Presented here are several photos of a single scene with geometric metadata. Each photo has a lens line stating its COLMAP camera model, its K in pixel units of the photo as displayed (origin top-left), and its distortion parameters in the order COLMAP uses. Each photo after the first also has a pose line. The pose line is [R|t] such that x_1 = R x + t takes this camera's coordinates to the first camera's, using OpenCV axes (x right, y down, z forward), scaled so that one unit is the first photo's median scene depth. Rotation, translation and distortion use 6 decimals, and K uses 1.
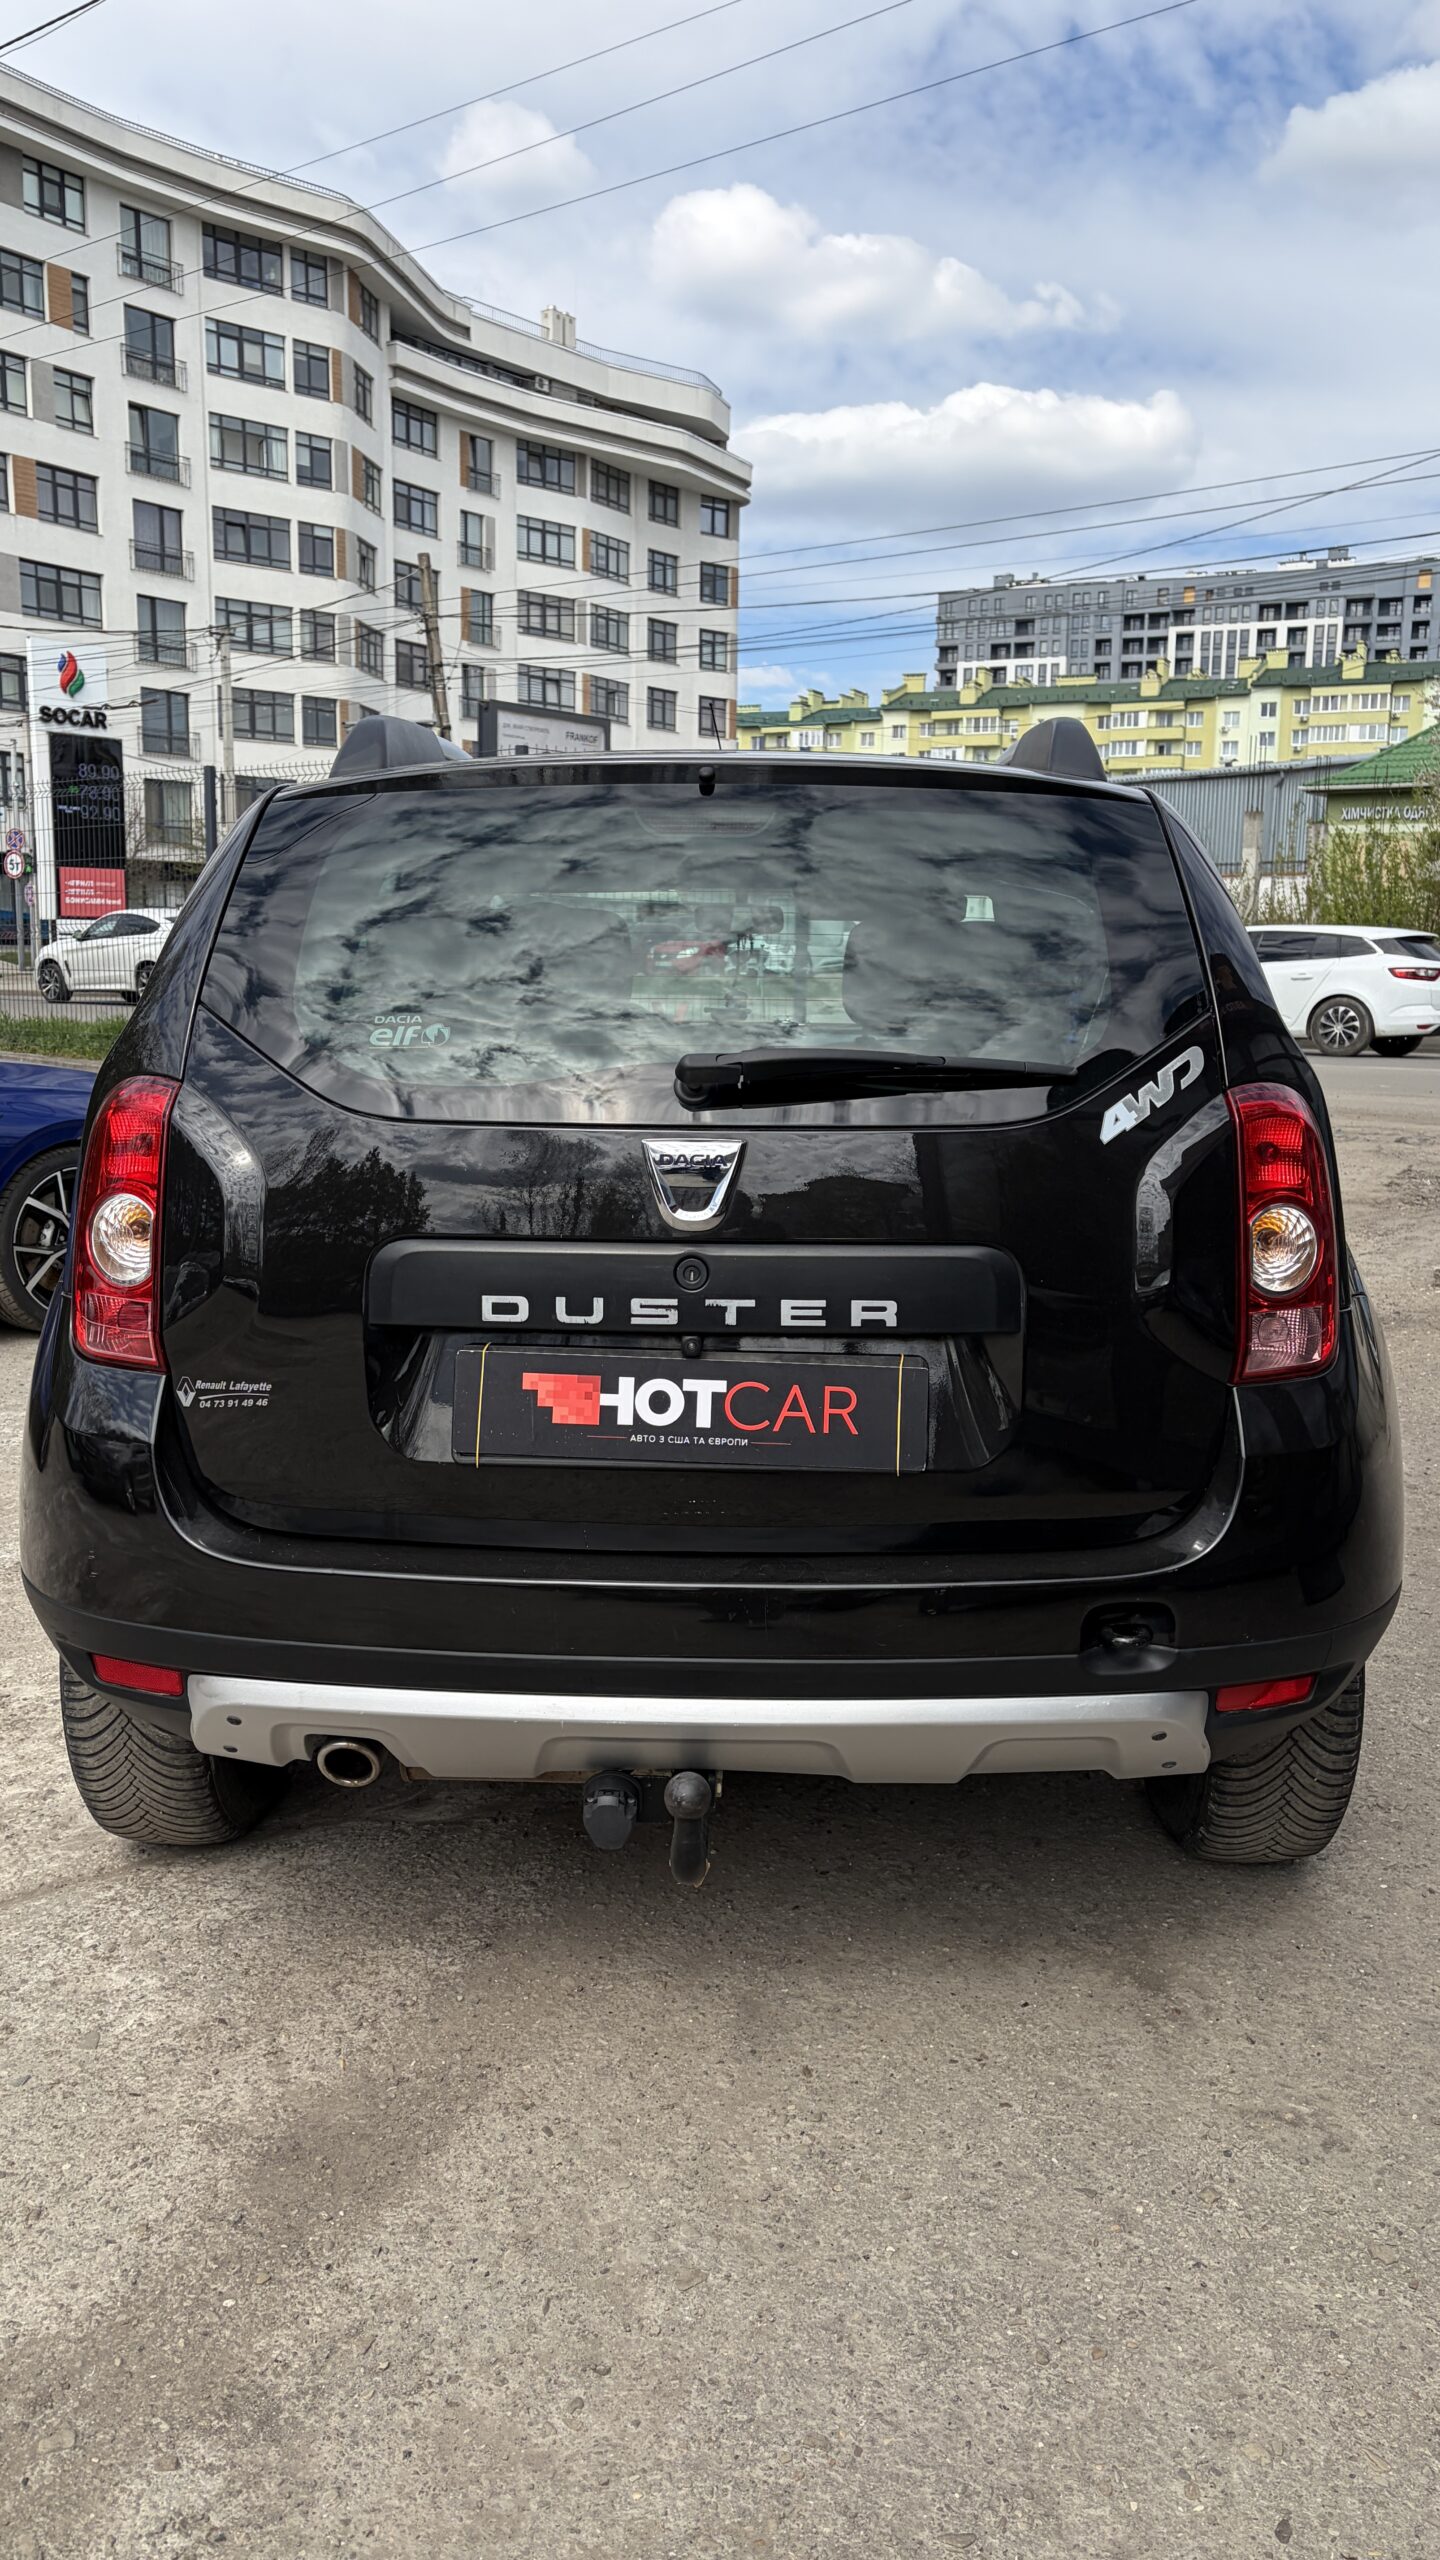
lens RADIAL K [[1923.7, 0, 720.0], [0, 1923.7, 1280.0], [0, 0, 1]] dist [0.069442, -0.075787]
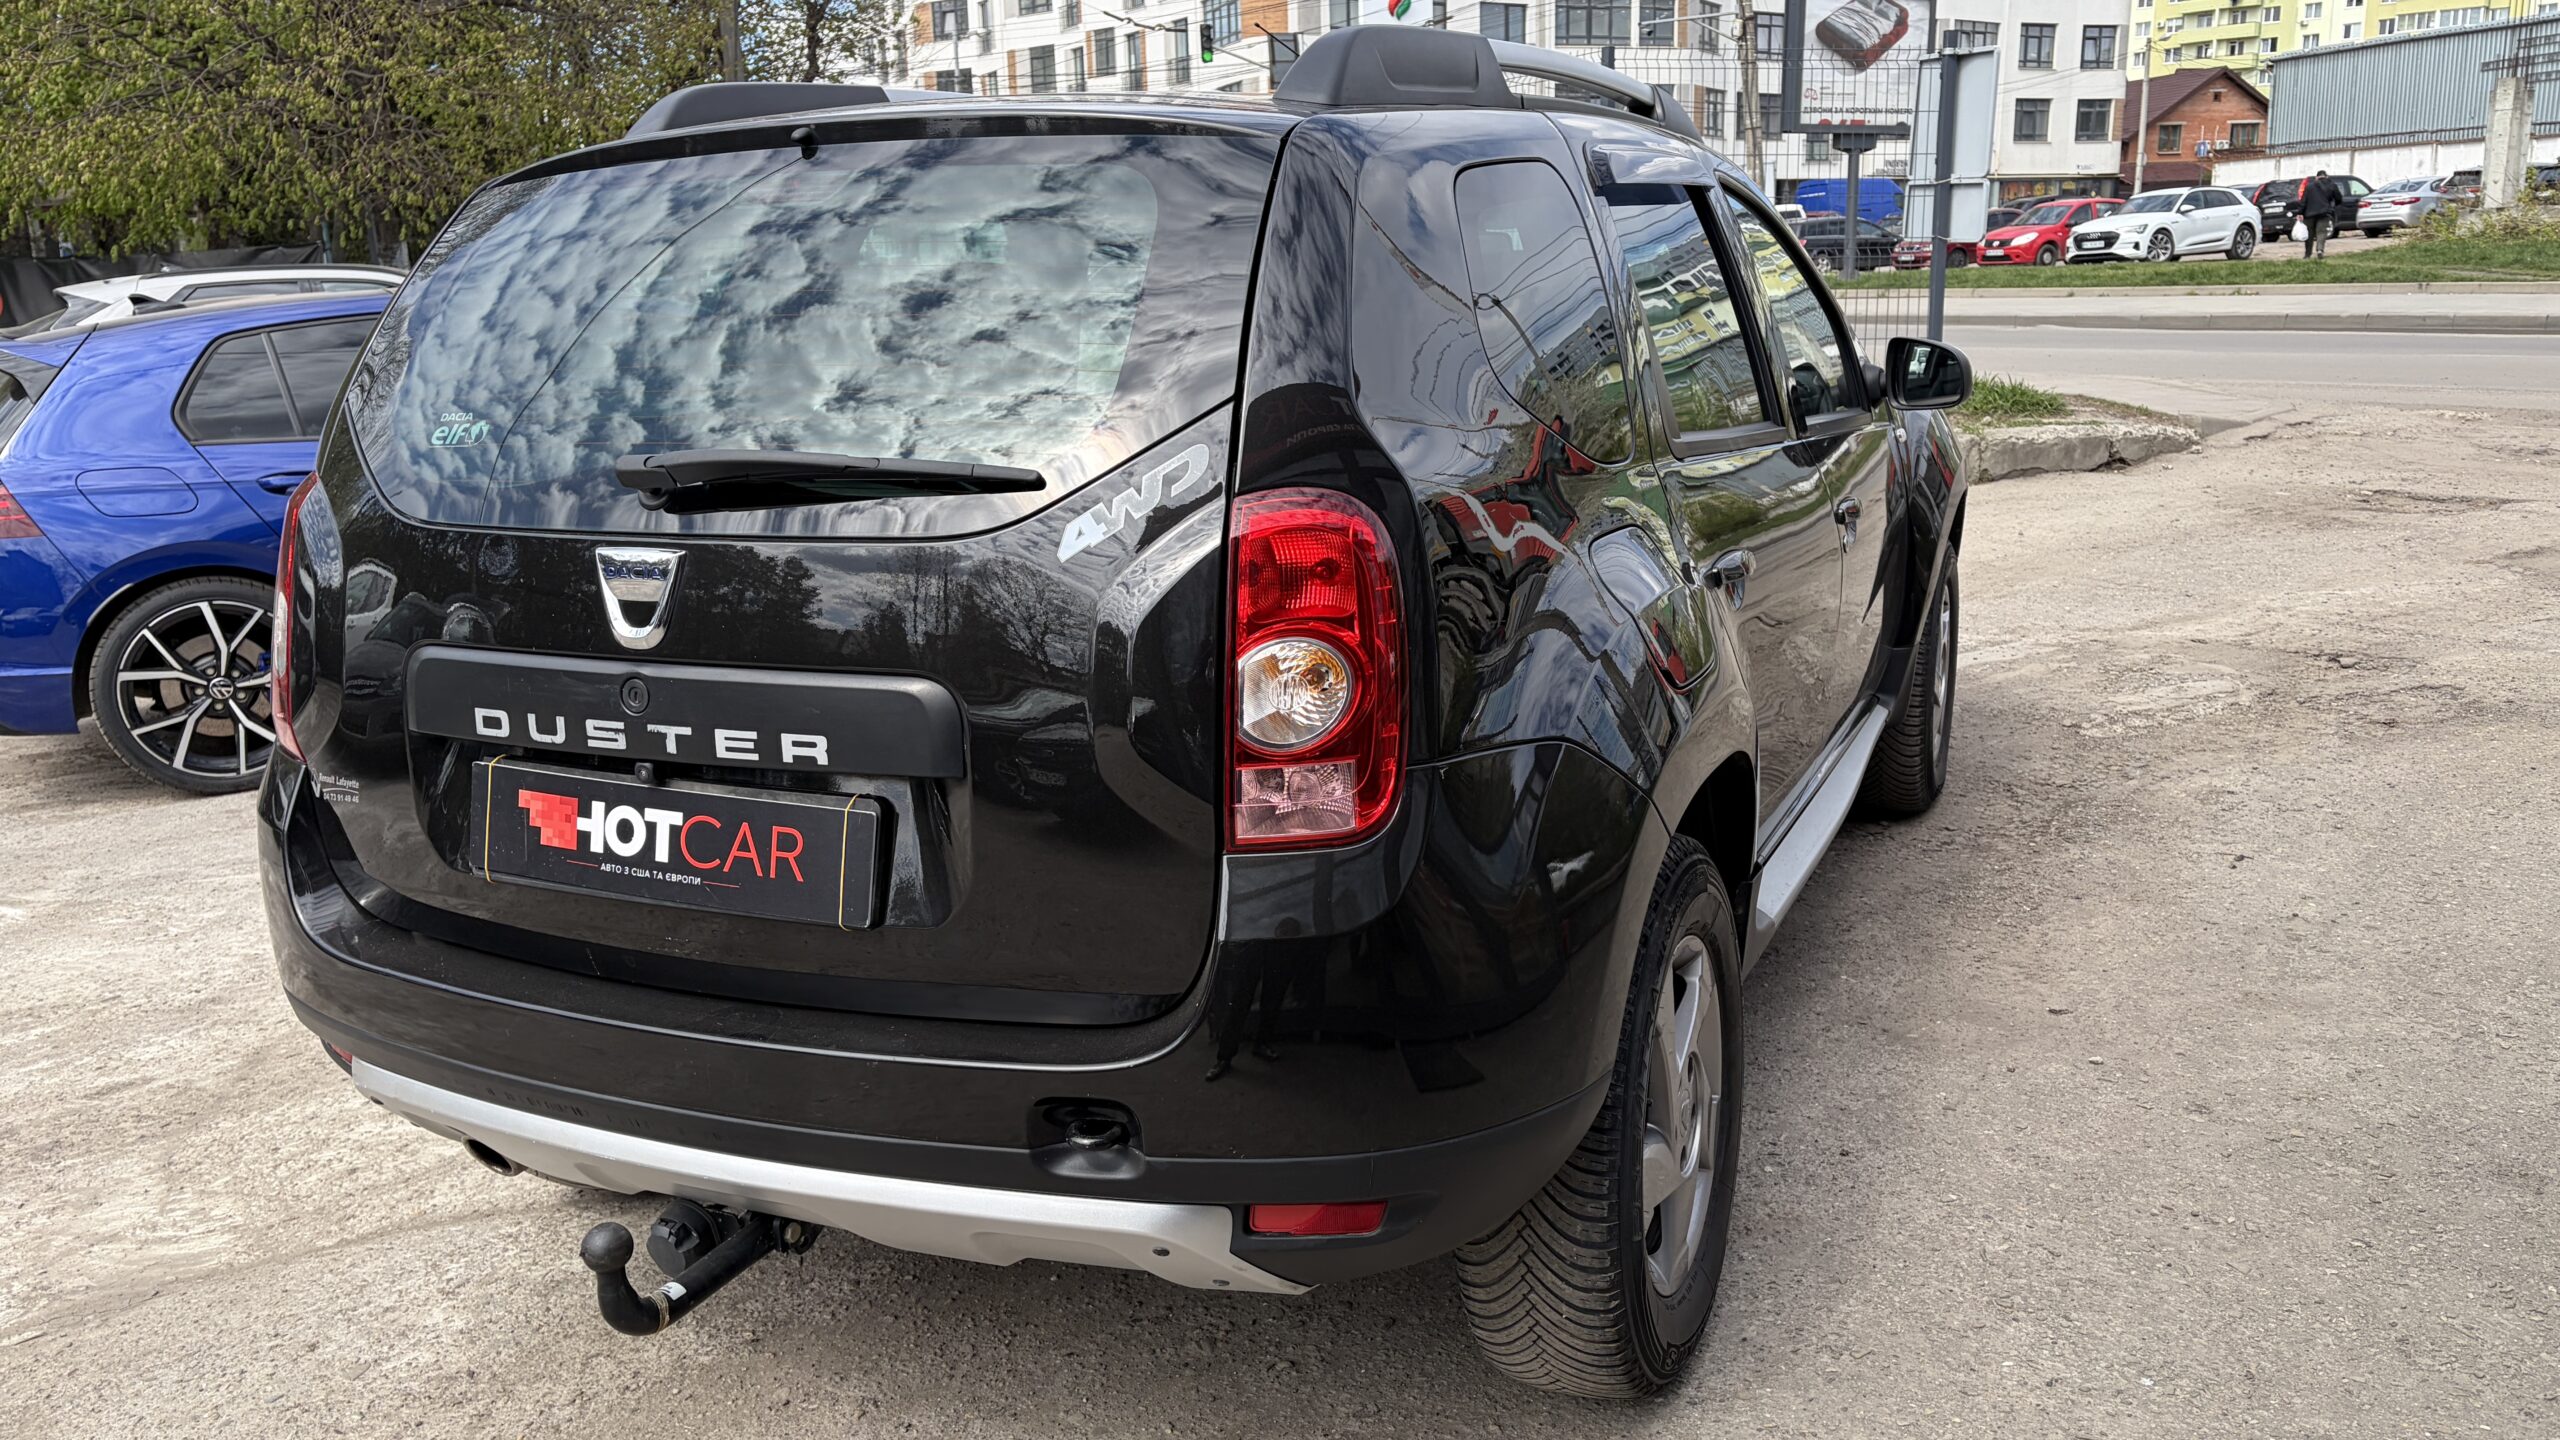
lens RADIAL K [[1944.7, 0, 1278.9], [0, 1944.7, 782.0], [0, 0, 1]] dist [-0.001711, -0.101352]
pose [[0.935465, 0.060910, -0.348130, 0.592064], [-0.033397, 0.995864, 0.084499, -0.050301], [0.351837, -0.067419, 0.933630, 0.234613]]
